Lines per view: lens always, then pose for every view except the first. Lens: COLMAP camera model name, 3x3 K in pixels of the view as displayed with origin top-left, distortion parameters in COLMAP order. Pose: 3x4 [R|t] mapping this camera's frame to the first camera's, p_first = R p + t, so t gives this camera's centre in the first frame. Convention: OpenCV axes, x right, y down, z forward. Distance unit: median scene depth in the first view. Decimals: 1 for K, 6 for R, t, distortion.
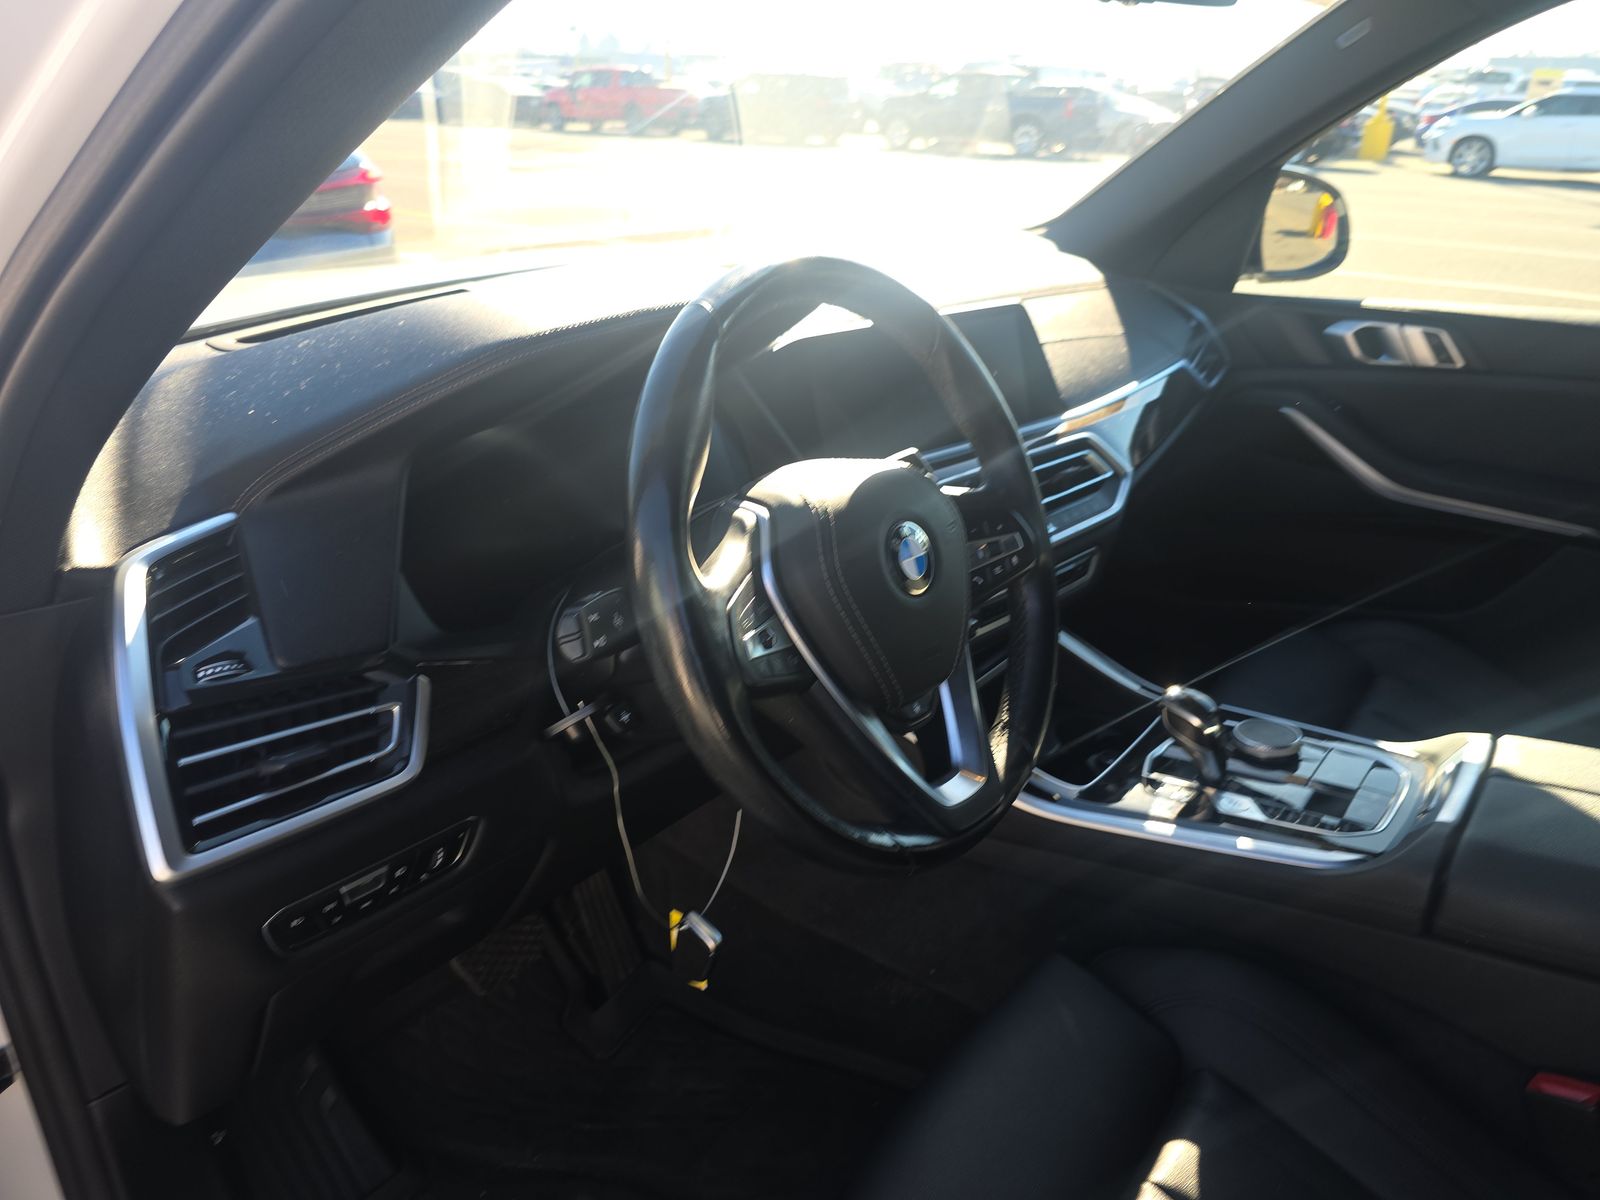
lens RADIAL K [[1033.2, 0, 808.1], [0, 1033.2, 583.3], [0, 0, 1]] dist [0.005367, -0.018042]
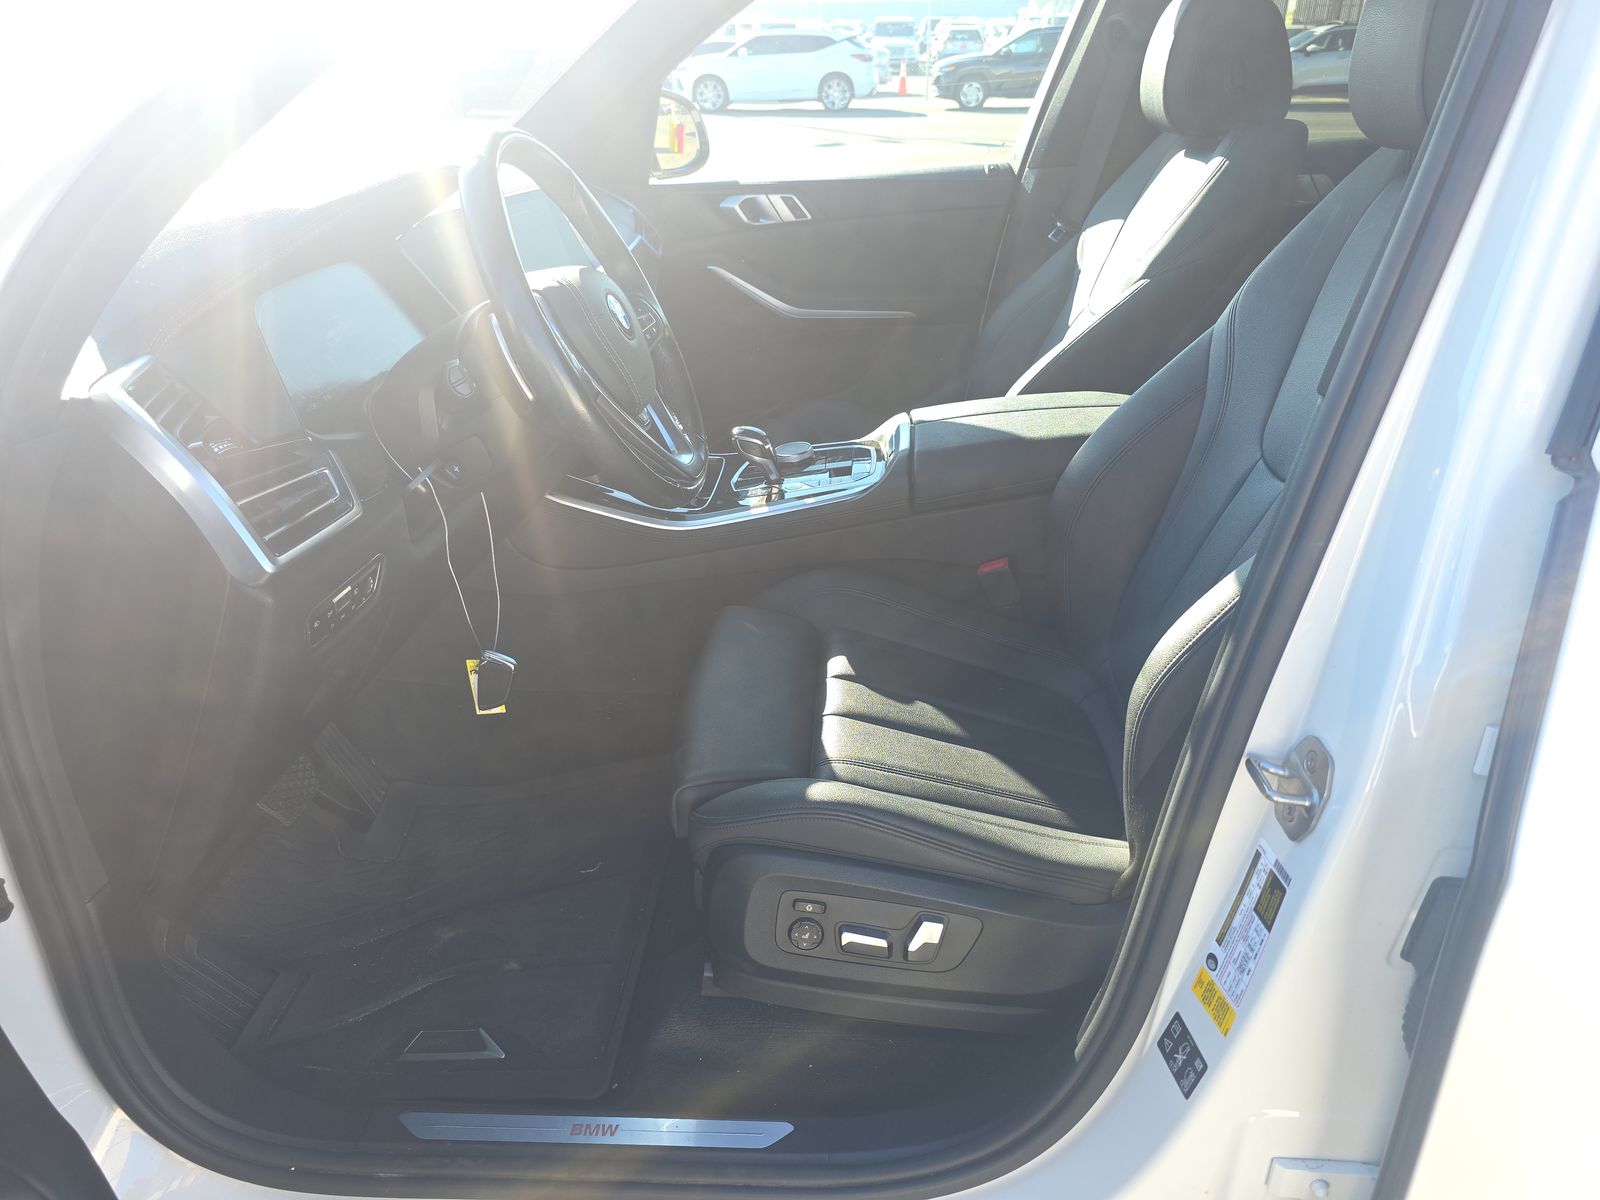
lens RADIAL K [[1084.4, 0, 804.6], [0, 1084.4, 589.3], [0, 0, 1]] dist [0.042417, -0.042778]
pose [[0.806371, -0.279646, 0.521117, -0.529955], [0.270726, 0.957943, 0.095141, 0.236304], [-0.525807, 0.064361, 0.848166, -0.441899]]
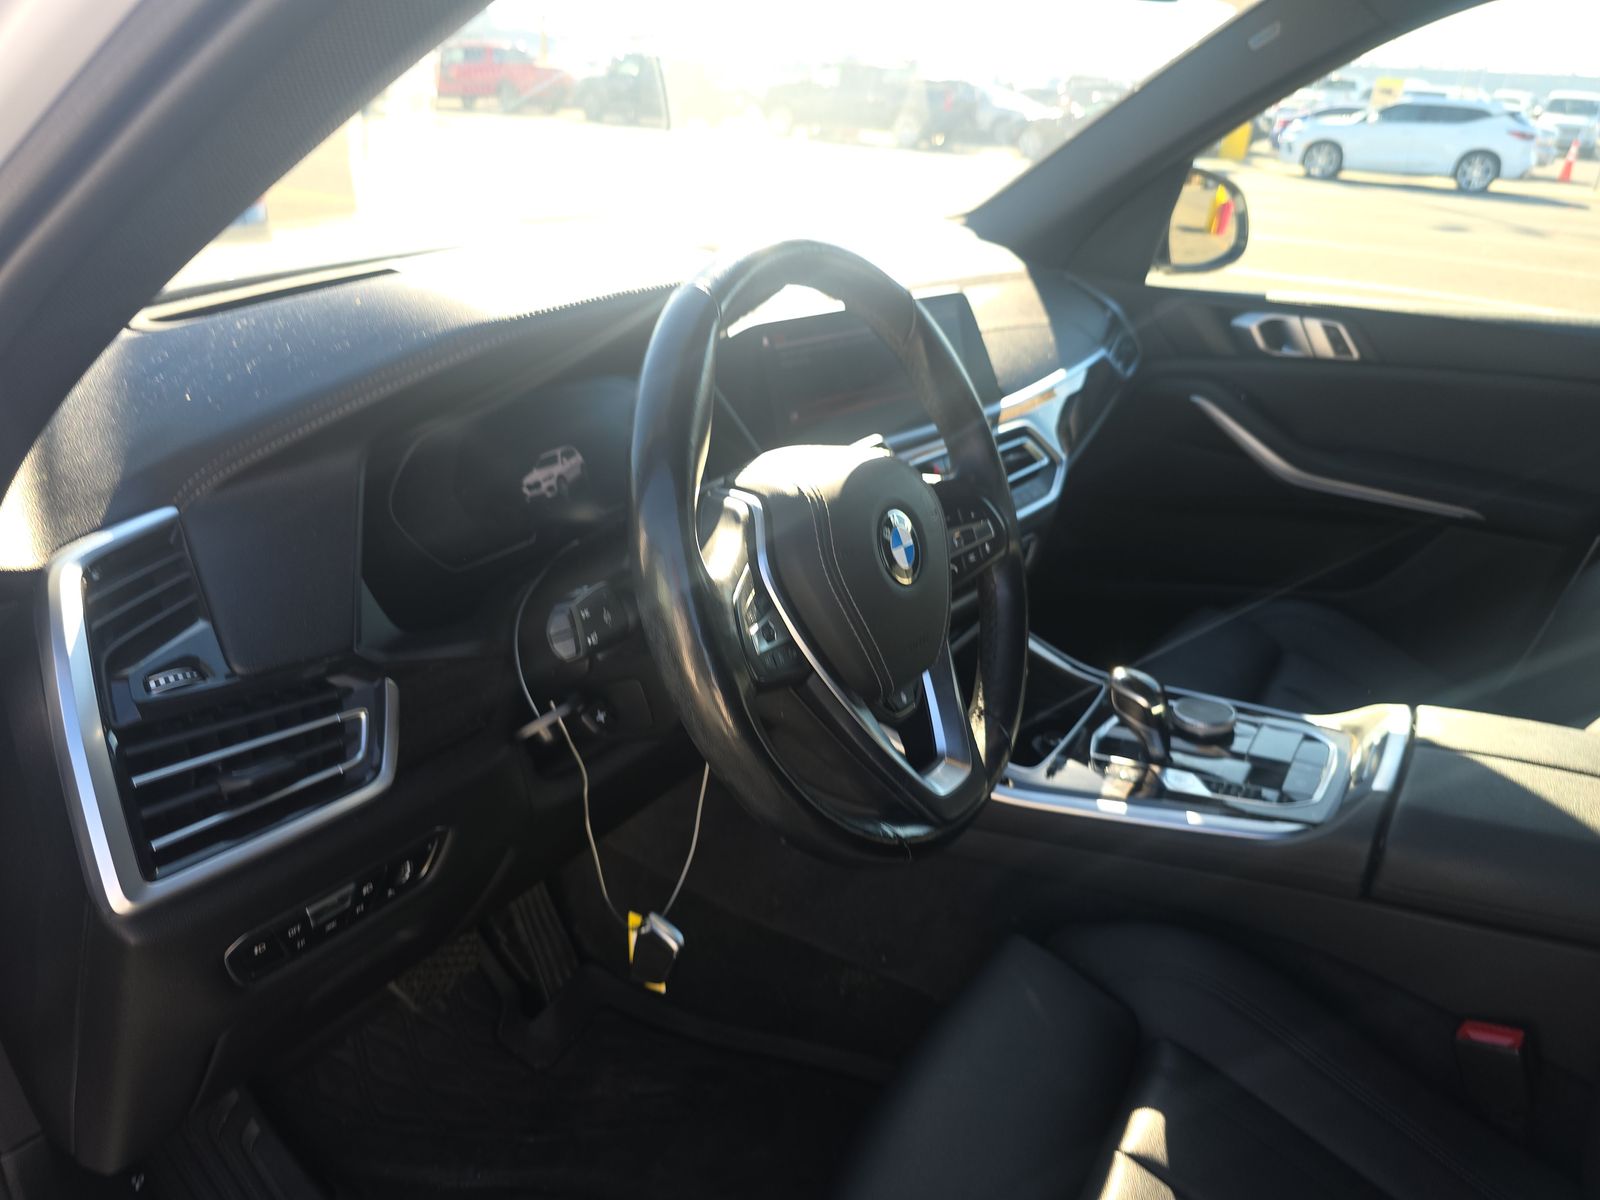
lens RADIAL K [[1033.2, 0, 808.1], [0, 1033.2, 583.3], [0, 0, 1]] dist [0.005367, -0.018042]
pose [[0.993378, -0.017655, 0.113529, -0.079386], [0.016433, 0.999797, 0.011684, -0.001952], [-0.113712, -0.009741, 0.993466, 0.020804]]
